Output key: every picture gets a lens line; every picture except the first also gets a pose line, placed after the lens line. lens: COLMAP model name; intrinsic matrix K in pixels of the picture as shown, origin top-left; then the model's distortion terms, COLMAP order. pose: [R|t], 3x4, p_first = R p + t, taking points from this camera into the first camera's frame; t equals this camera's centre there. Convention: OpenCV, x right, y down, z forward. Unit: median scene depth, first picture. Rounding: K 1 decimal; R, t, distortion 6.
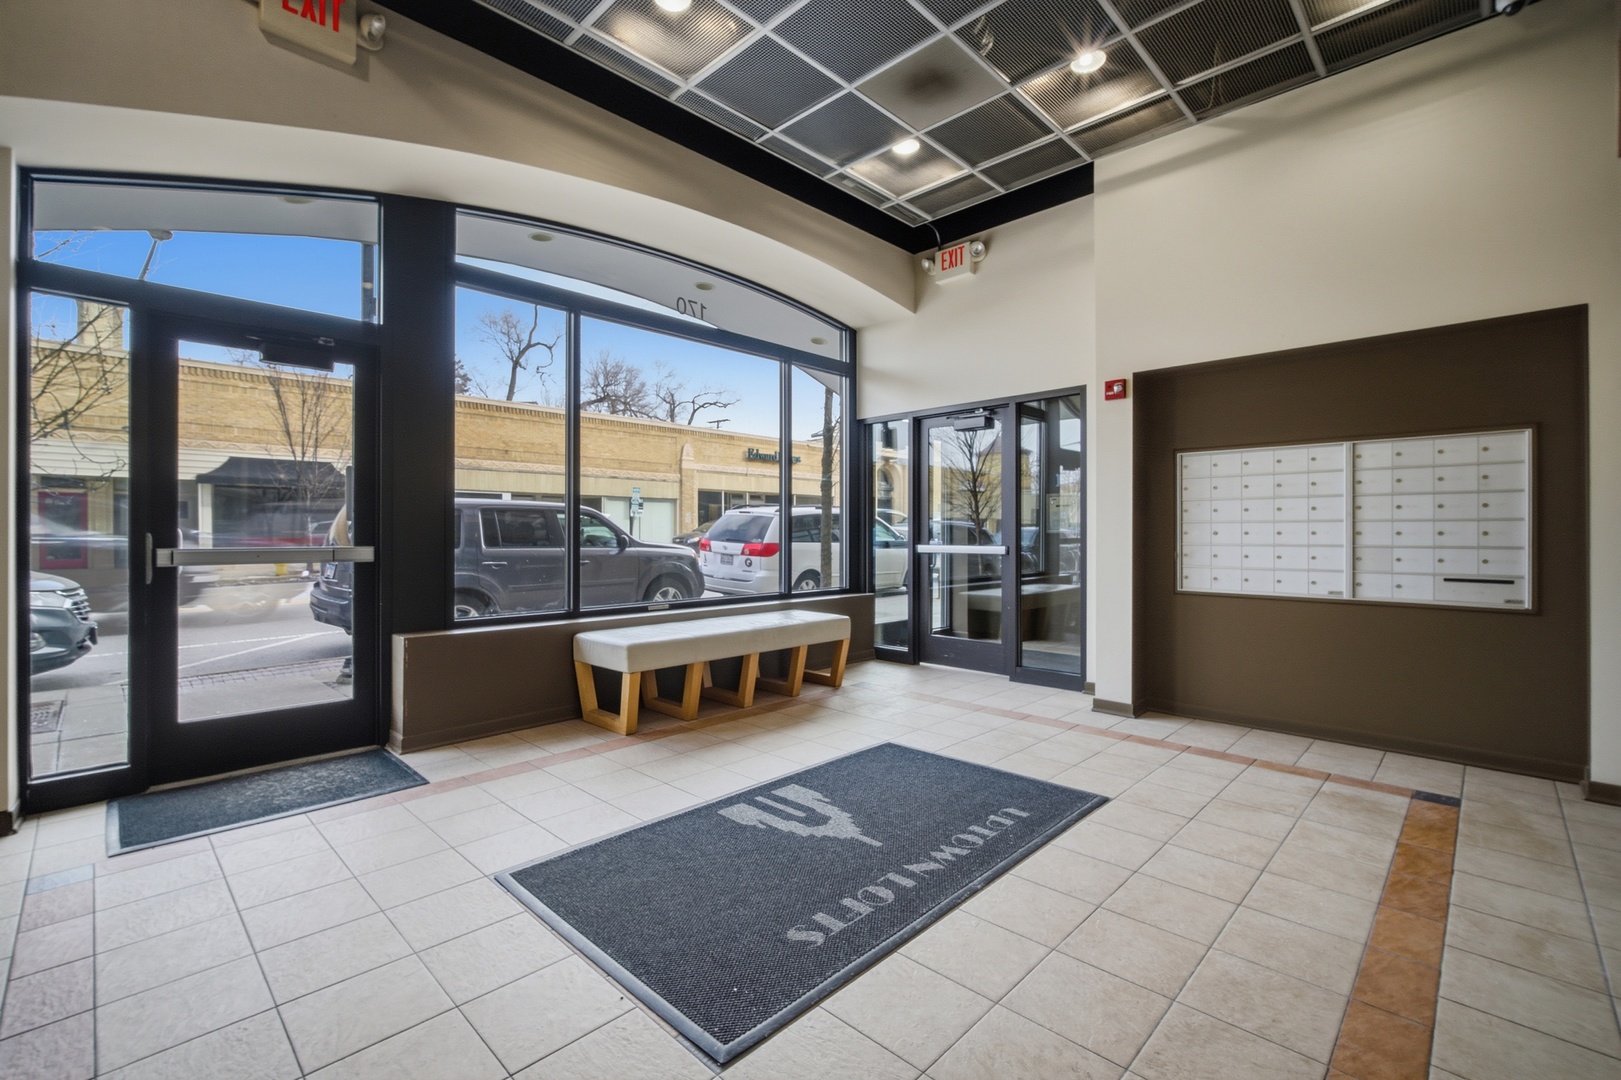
lens RADIAL K [[712.9, 0, 814.1], [0, 712.9, 537.7], [0, 0, 1]] dist [-0.007508, 0.000360]
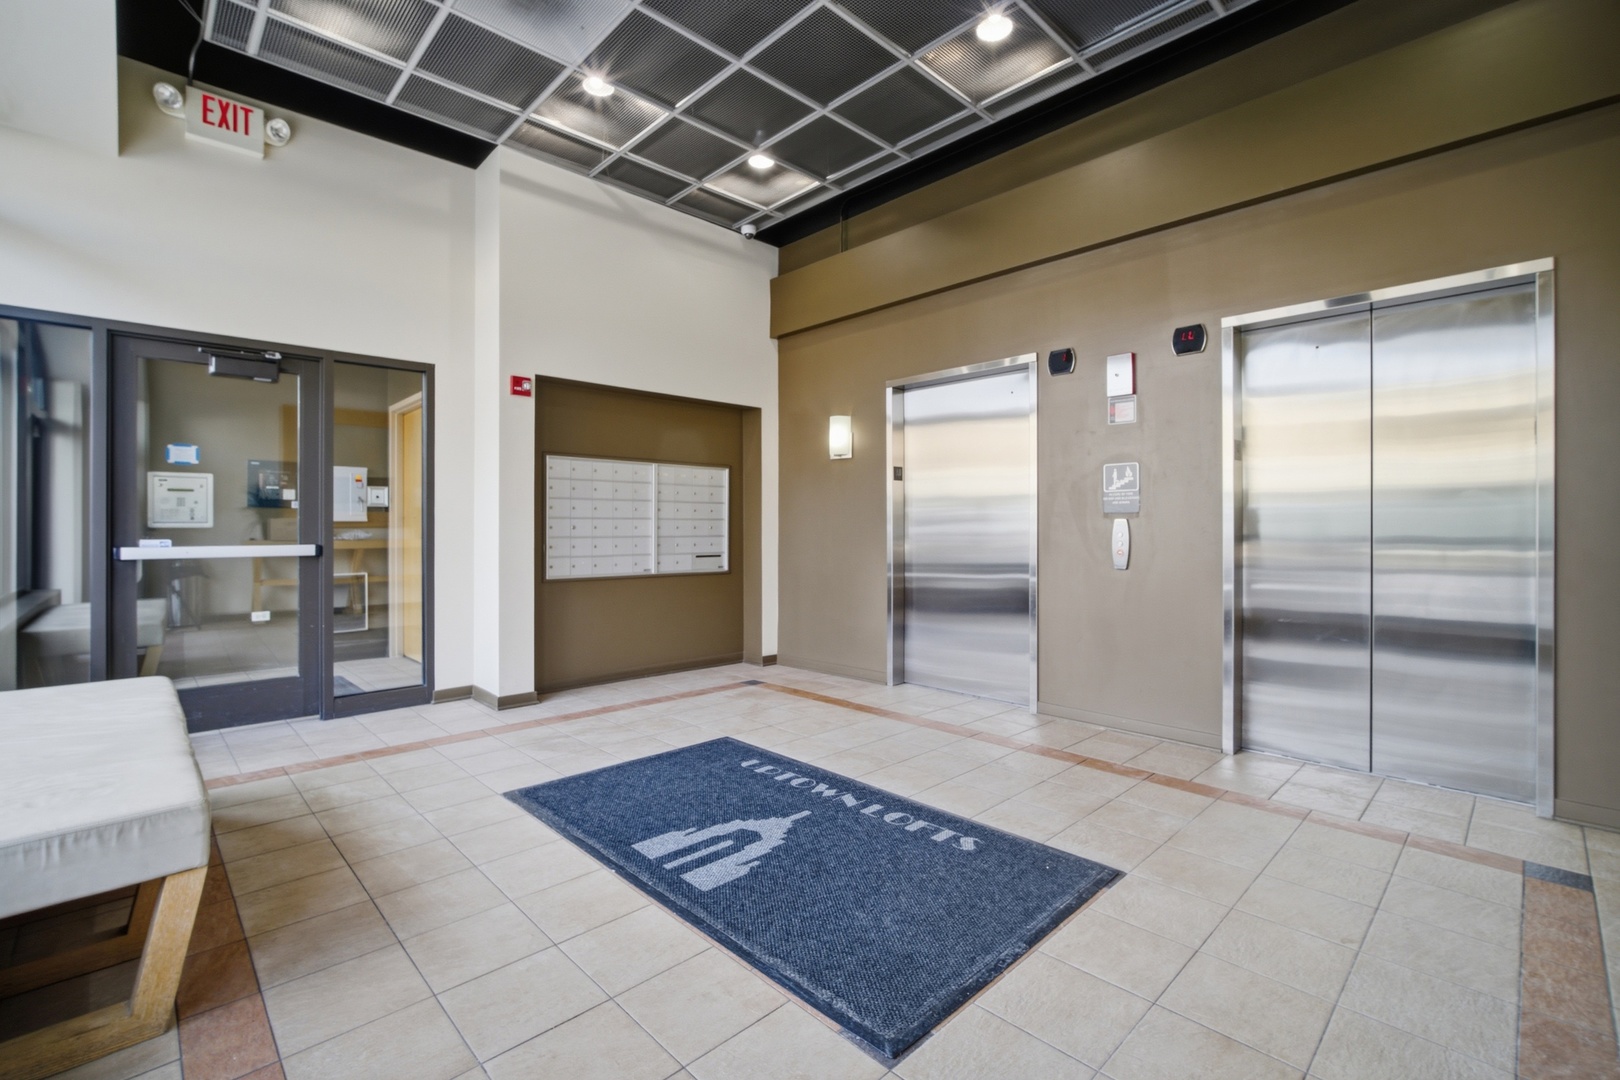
lens RADIAL K [[712.5, 0, 813.8], [0, 712.5, 530.2], [0, 0, 1]] dist [-0.007508, 0.000360]
pose [[0.027305, -0.003163, 0.999622, -0.827261], [0.005987, 0.999978, 0.003001, -0.004057], [-0.999609, 0.005903, 0.027324, 0.793243]]
